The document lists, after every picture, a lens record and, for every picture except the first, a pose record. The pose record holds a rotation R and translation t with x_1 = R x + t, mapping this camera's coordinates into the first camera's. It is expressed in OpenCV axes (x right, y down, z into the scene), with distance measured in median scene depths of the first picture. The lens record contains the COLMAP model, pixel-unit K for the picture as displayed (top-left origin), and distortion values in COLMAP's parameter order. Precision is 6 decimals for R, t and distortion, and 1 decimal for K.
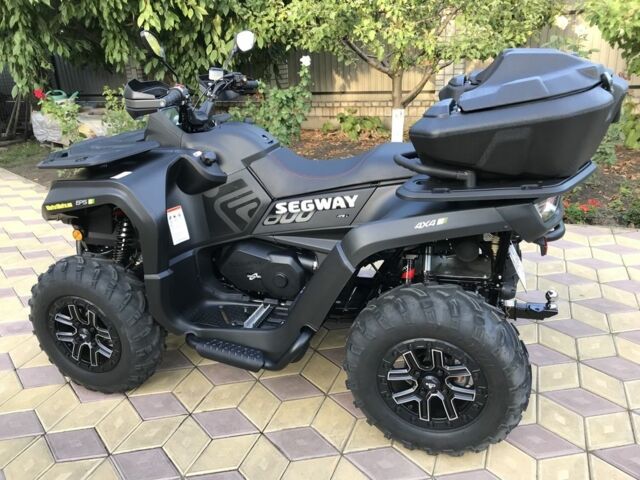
lens RADIAL K [[515.0, 0, 310.4], [0, 515.0, 237.7], [0, 0, 1]] dist [0.026677, -0.005588]
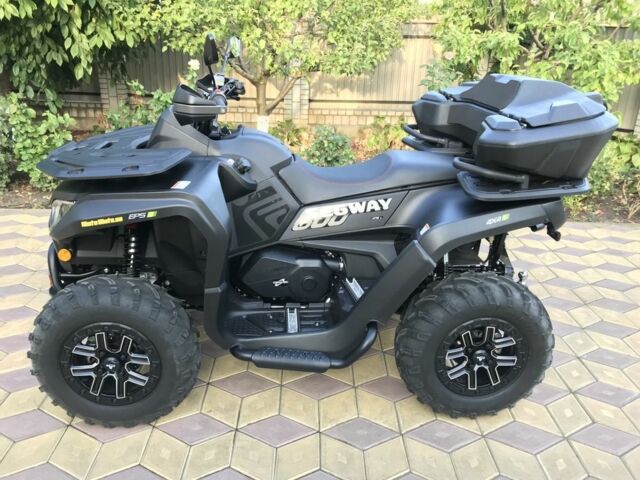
lens RADIAL K [[515.0, 0, 310.4], [0, 515.0, 237.7], [0, 0, 1]] dist [0.026677, -0.005588]
pose [[0.925791, -0.059987, 0.373246, -0.450104], [0.063114, 0.997999, 0.003850, -0.012946], [-0.372730, 0.019993, 0.927724, 0.042027]]
